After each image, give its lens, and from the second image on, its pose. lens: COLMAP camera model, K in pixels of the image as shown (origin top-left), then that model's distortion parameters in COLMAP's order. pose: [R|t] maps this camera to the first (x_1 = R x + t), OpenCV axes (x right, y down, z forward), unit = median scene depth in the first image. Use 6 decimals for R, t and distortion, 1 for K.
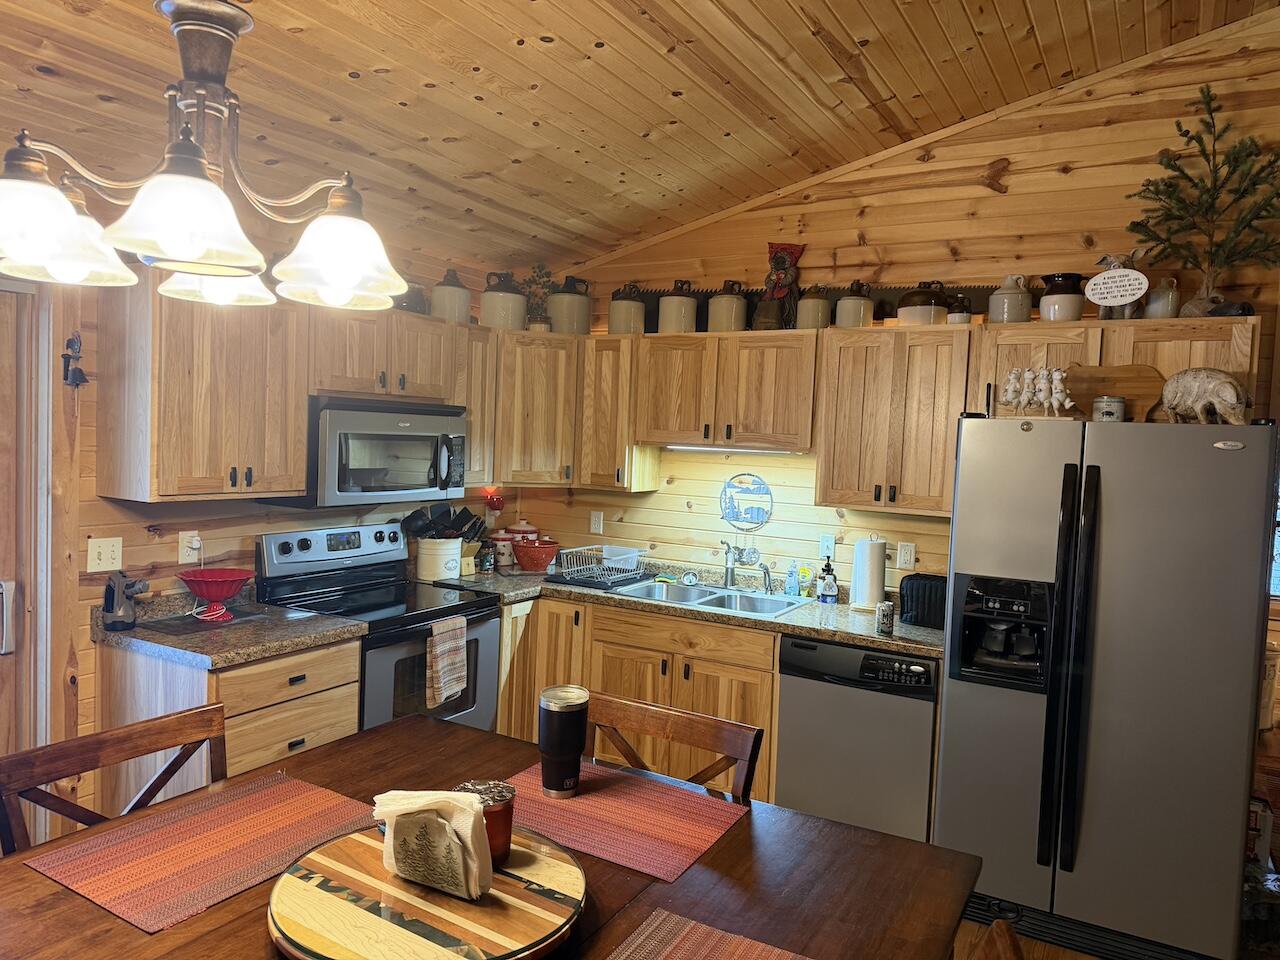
lens RADIAL K [[891.3, 0, 640.0], [0, 891.3, 489.0], [0, 0, 1]] dist [0.061578, -0.073247]
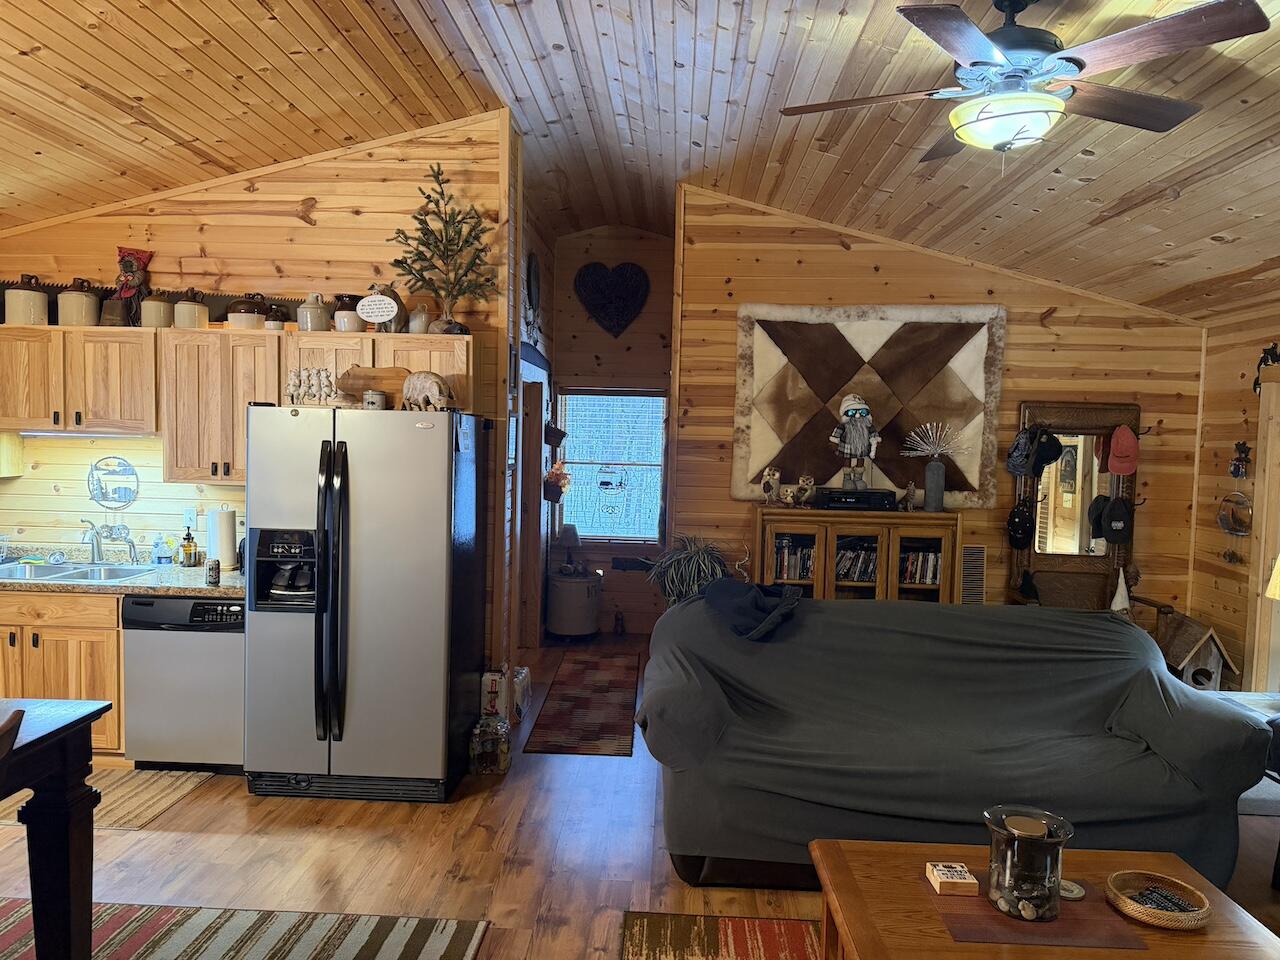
lens RADIAL K [[891.3, 0, 635.5], [0, 891.3, 486.1], [0, 0, 1]] dist [0.061578, -0.073247]
pose [[0.888606, -0.046204, 0.456339, 0.217586], [0.040174, 0.998930, 0.022911, 0.022400], [-0.456909, -0.002026, 0.889511, -0.322237]]
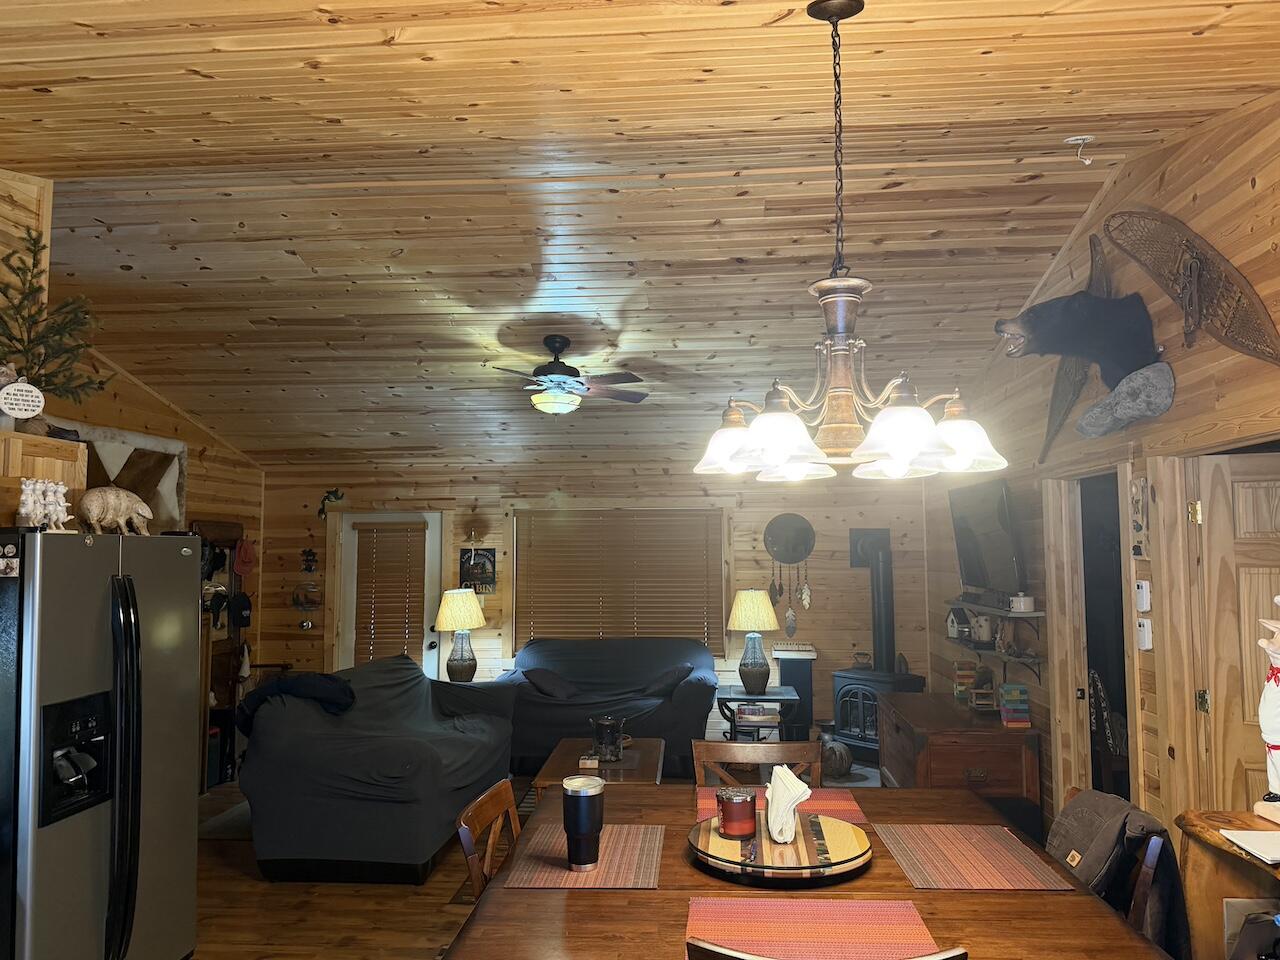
lens RADIAL K [[891.3, 0, 656.5], [0, 891.3, 470.7], [0, 0, 1]] dist [0.061578, -0.073247]
pose [[-0.448516, 0.038819, 0.892931, -0.619309], [0.037944, 0.998983, -0.024370, -0.080924], [-0.892969, 0.022951, -0.449532, 0.720870]]
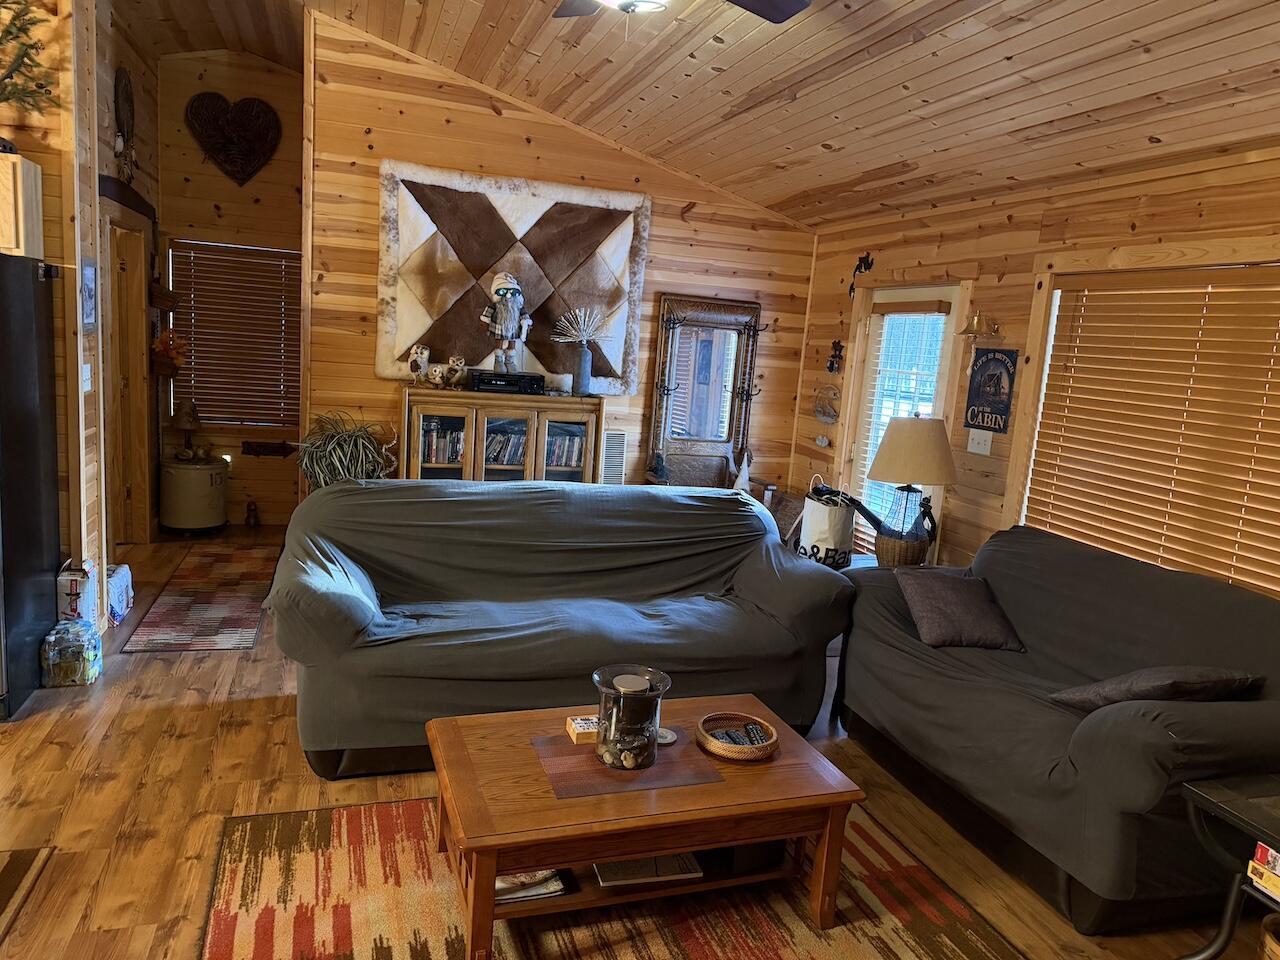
lens RADIAL K [[888.6, 0, 650.4], [0, 888.6, 493.6], [0, 0, 1]] dist [0.028037, -0.043863]
pose [[0.662691, -0.117171, 0.739670, 0.281968], [-0.005298, 0.986926, 0.161085, 0.039046], [-0.748874, -0.110669, 0.653406, -0.317184]]
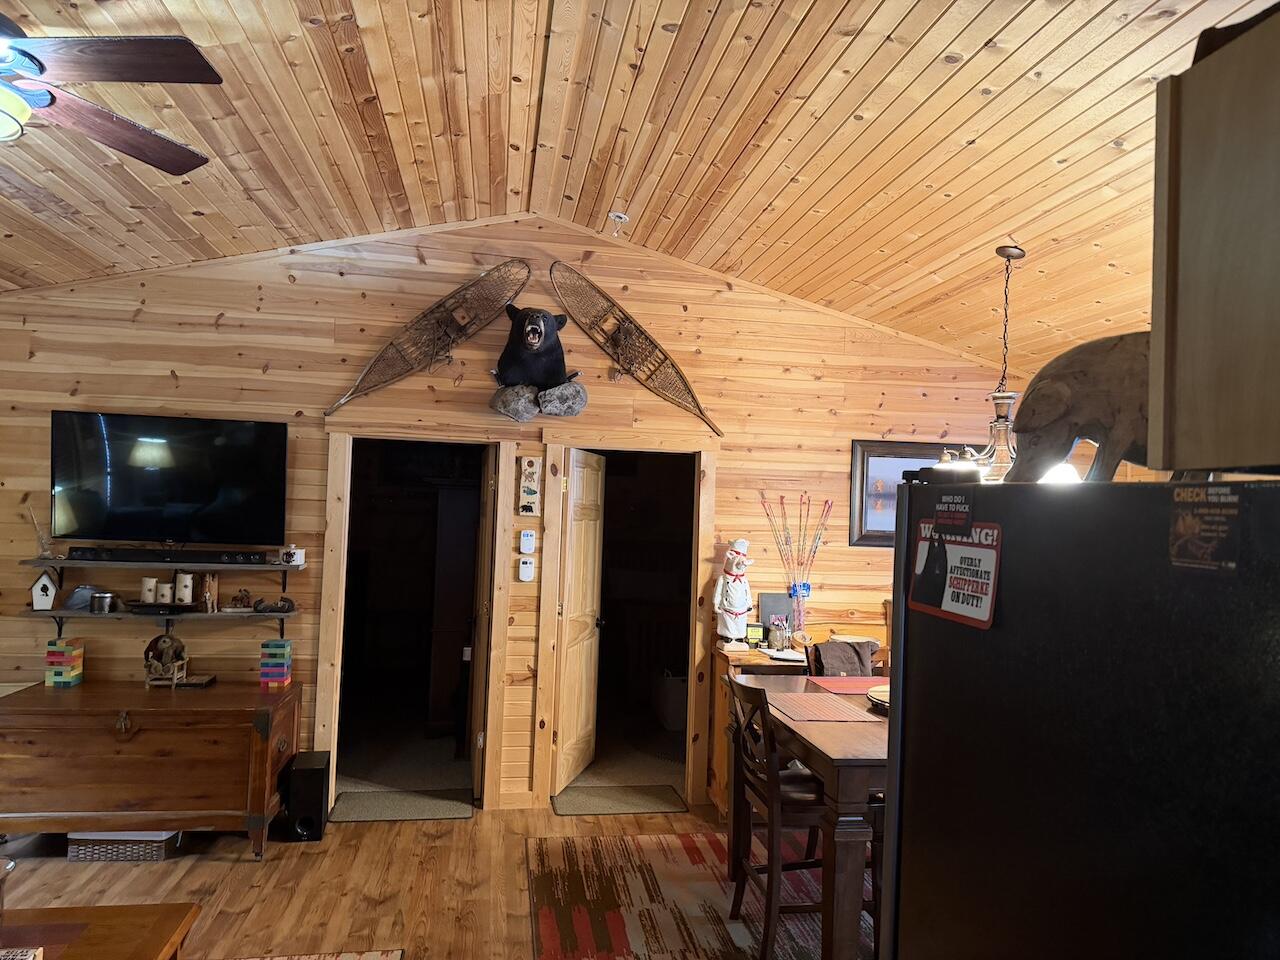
lens RADIAL K [[891.3, 0, 645.4], [0, 891.3, 485.4], [0, 0, 1]] dist [0.061578, -0.073247]
pose [[-0.773636, -0.086326, -0.627722, 0.826570], [-0.105680, 0.994379, -0.006504, -0.037430], [0.624755, 0.061306, -0.778410, 0.949469]]
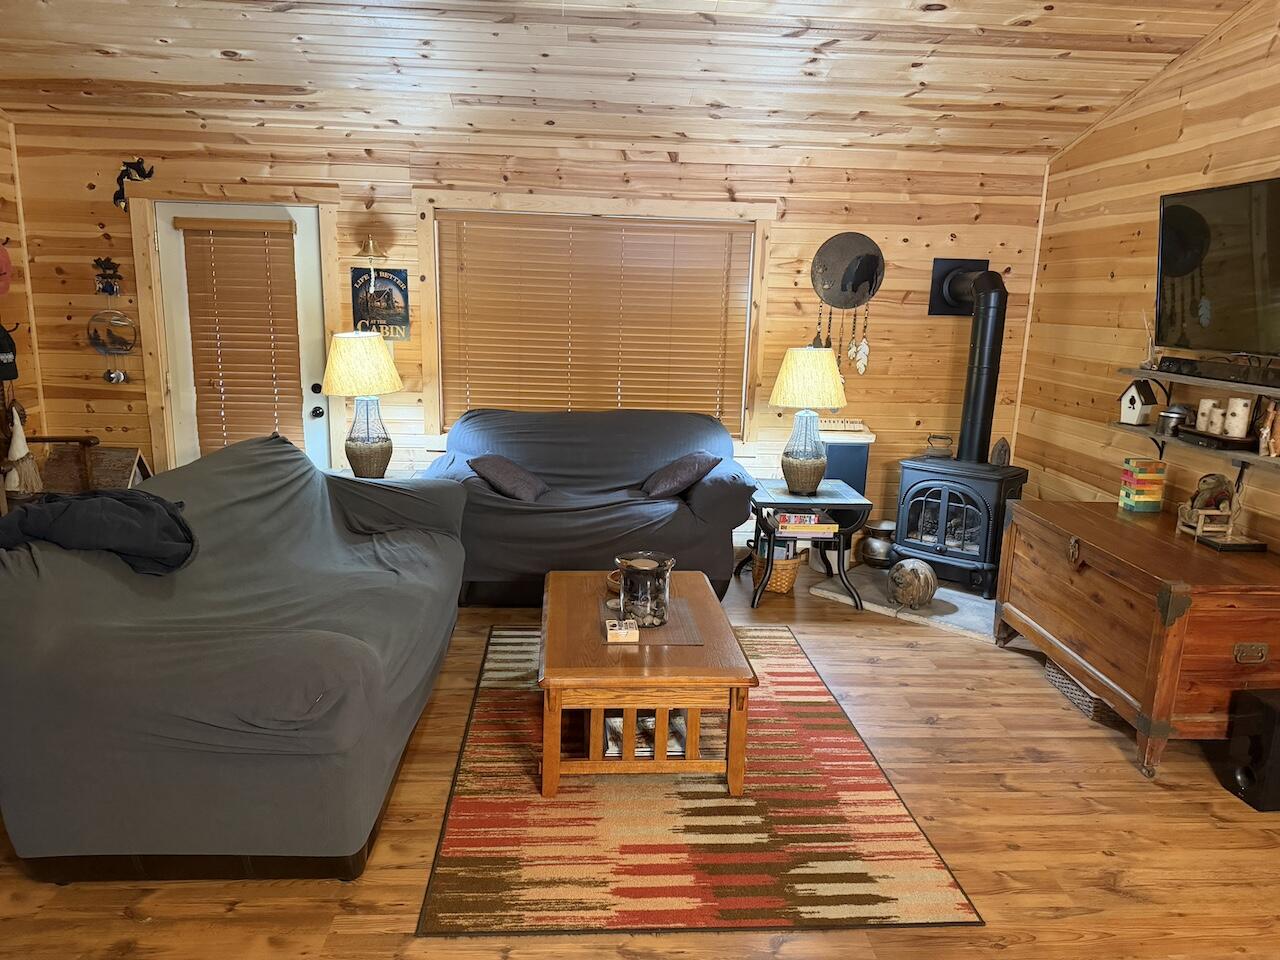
lens RADIAL K [[891.3, 0, 638.4], [0, 891.3, 488.4], [0, 0, 1]] dist [0.061578, -0.073247]
pose [[-0.549749, -0.232635, 0.802282, 0.069870], [-0.003410, 0.961055, 0.276337, -0.021369], [-0.835323, 0.149180, -0.529133, 0.599703]]
